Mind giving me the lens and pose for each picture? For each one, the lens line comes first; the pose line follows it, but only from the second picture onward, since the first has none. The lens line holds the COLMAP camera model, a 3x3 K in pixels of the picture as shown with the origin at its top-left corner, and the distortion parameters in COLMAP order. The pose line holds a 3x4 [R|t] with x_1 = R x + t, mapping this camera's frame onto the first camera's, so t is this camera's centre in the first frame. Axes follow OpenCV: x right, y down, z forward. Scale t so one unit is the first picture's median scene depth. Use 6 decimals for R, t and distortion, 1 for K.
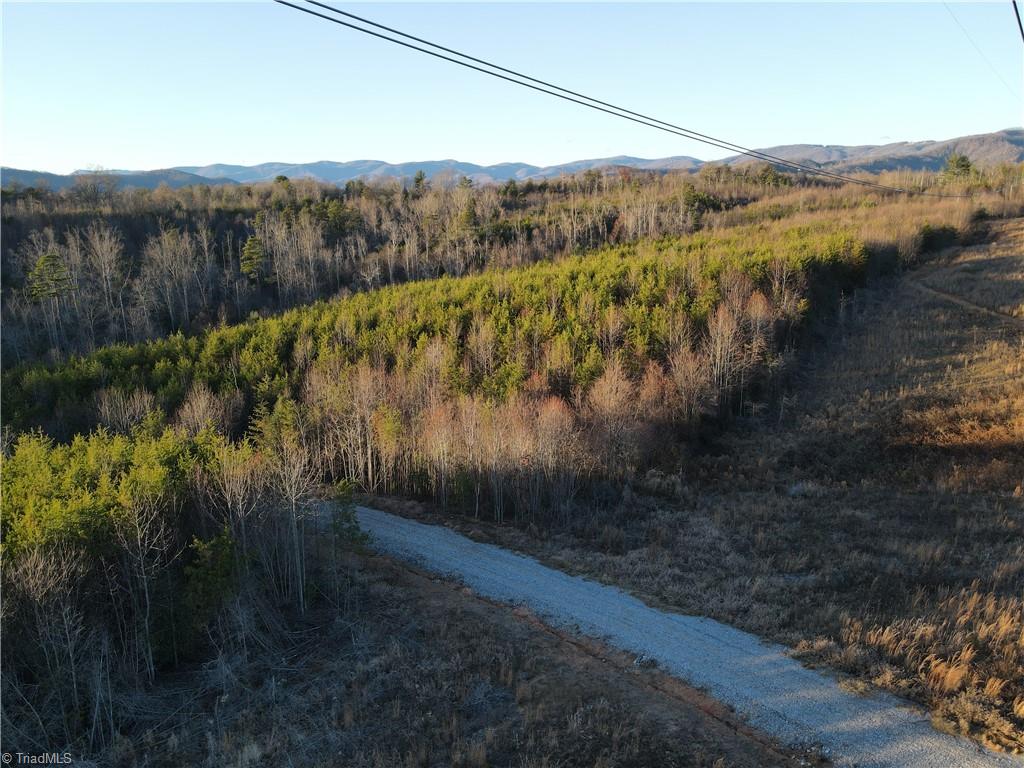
lens RADIAL K [[767.7, 0, 511.0], [0, 767.7, 380.4], [0, 0, 1]] dist [0.033447, 0.009732]
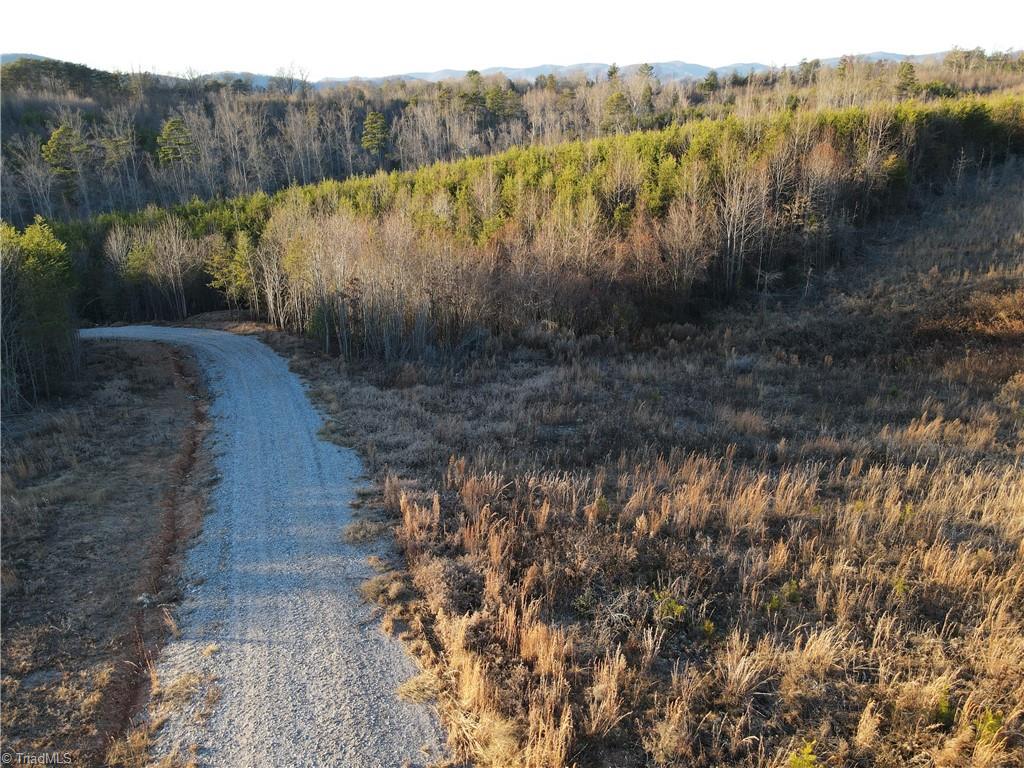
lens RADIAL K [[767.7, 0, 511.0], [0, 767.7, 380.4], [0, 0, 1]] dist [0.033447, 0.009732]
pose [[0.962574, 0.093982, -0.254201, 0.228569], [-0.065277, 0.990733, 0.119106, 0.052812], [0.263040, -0.098055, 0.959789, 0.119190]]
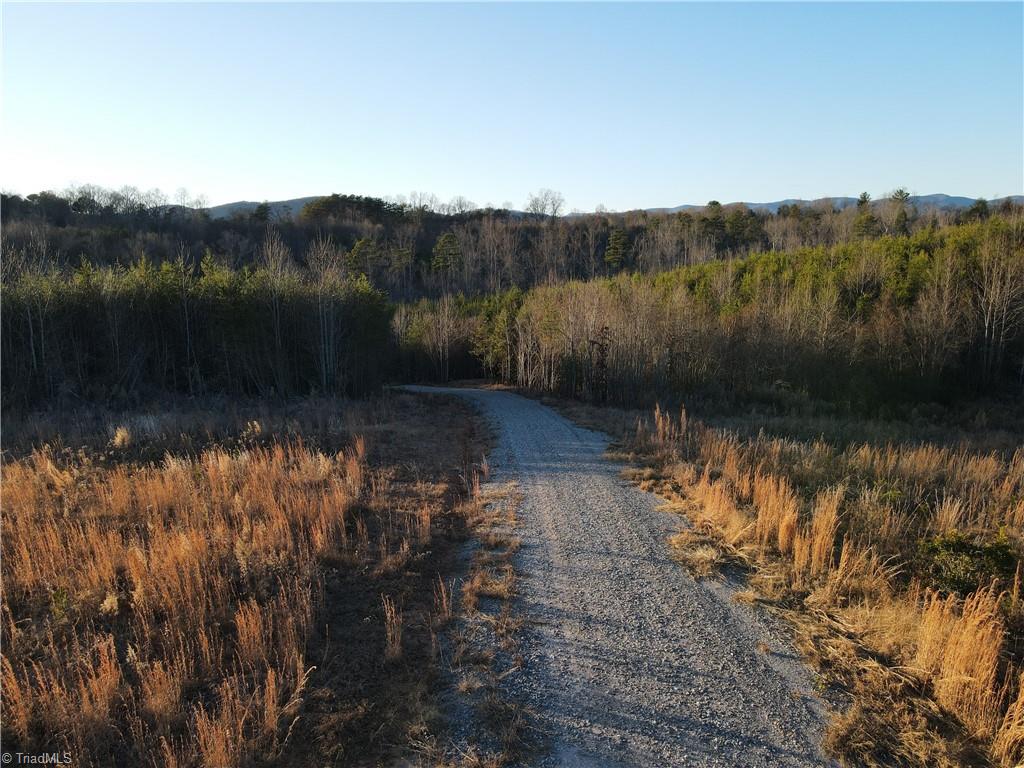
lens RADIAL K [[767.7, 0, 511.0], [0, 767.7, 380.4], [0, 0, 1]] dist [0.033447, 0.009732]
pose [[0.841834, 0.109192, -0.528576, 0.243918], [-0.135369, 0.990735, -0.010930, 0.105225], [0.522485, 0.080754, 0.848816, 0.064506]]
